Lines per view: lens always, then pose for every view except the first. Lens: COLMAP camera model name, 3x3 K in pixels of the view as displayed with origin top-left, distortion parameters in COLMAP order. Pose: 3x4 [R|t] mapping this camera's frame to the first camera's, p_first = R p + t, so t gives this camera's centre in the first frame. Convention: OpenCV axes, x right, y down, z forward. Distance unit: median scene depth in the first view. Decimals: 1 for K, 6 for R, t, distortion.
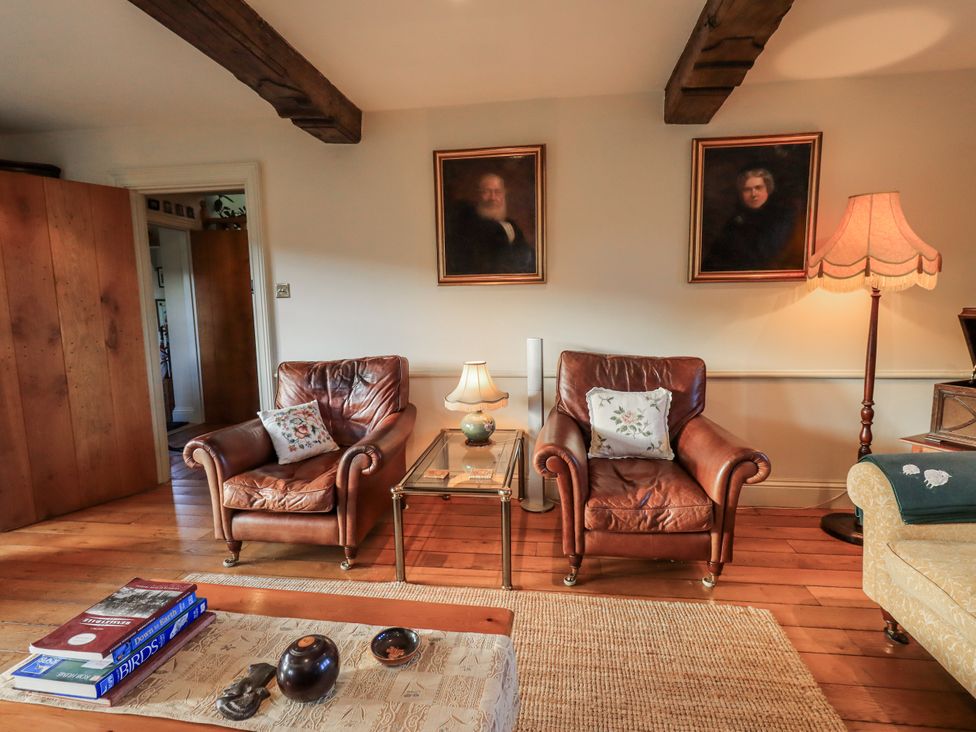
lens RADIAL K [[508.5, 0, 488.8], [0, 508.5, 359.7], [0, 0, 1]] dist [0.002002, 0.000912]
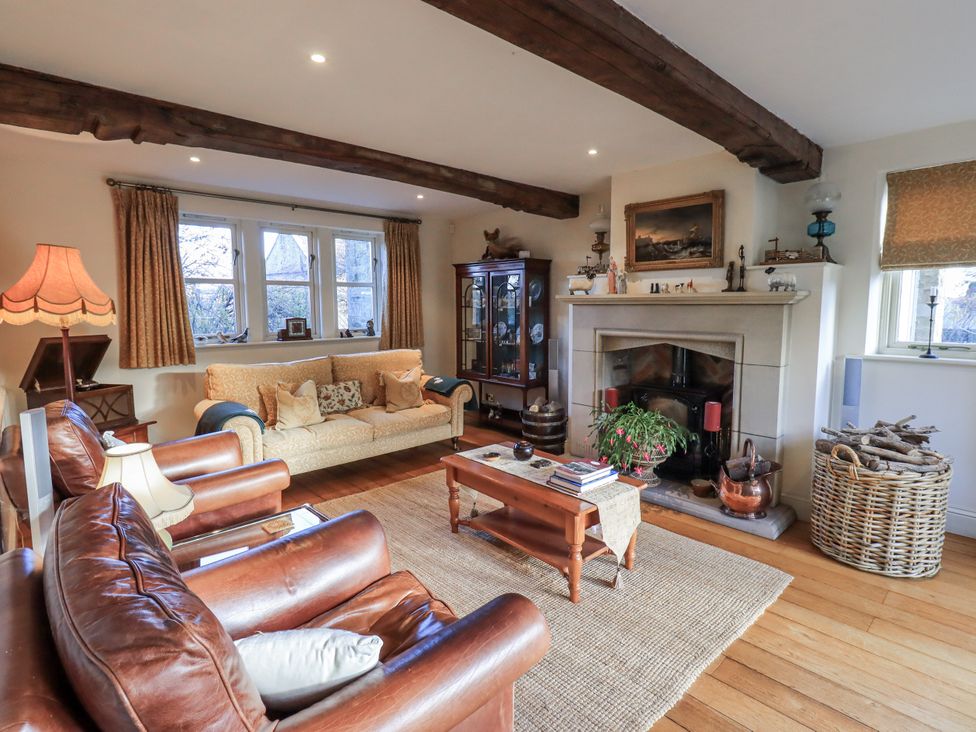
lens RADIAL K [[508.5, 0, 493.7], [0, 508.5, 356.8], [0, 0, 1]] dist [0.002002, 0.000912]
pose [[-0.769488, -0.045003, 0.637074, -0.713411], [0.091542, 0.979442, 0.179757, -0.157840], [-0.632067, 0.196640, -0.749549, 1.092207]]
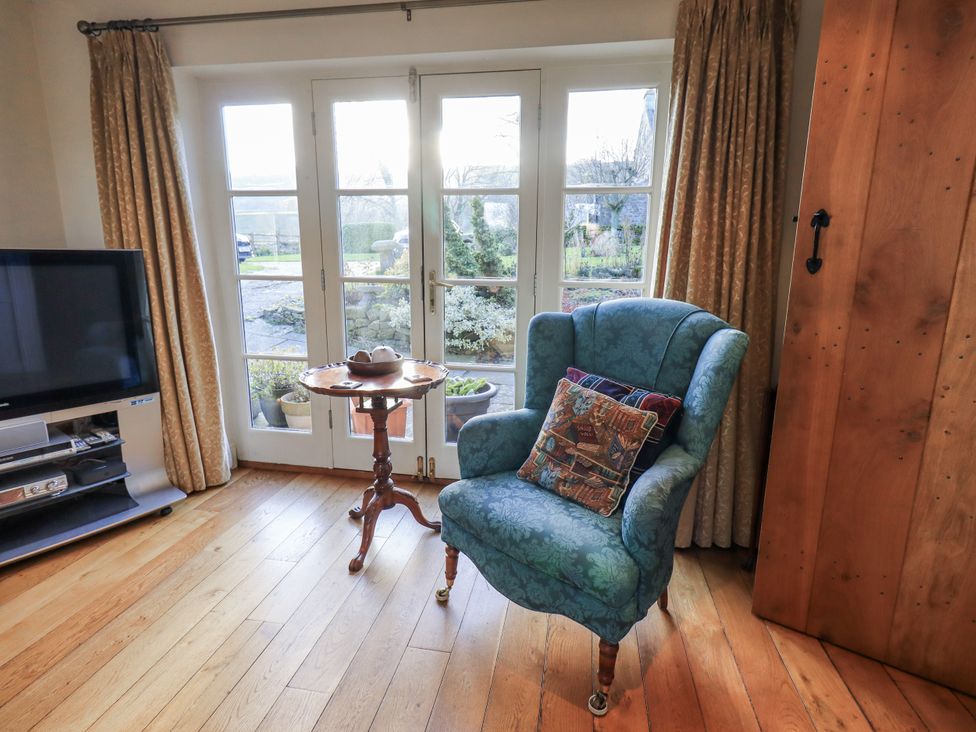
lens RADIAL K [[508.5, 0, 493.8], [0, 508.5, 358.4], [0, 0, 1]] dist [0.002002, 0.000912]
pose [[-0.041461, 0.221179, -0.974352, -0.386629], [-0.122396, 0.966721, 0.224655, -0.064676], [0.991615, 0.128571, -0.013010, 0.627773]]
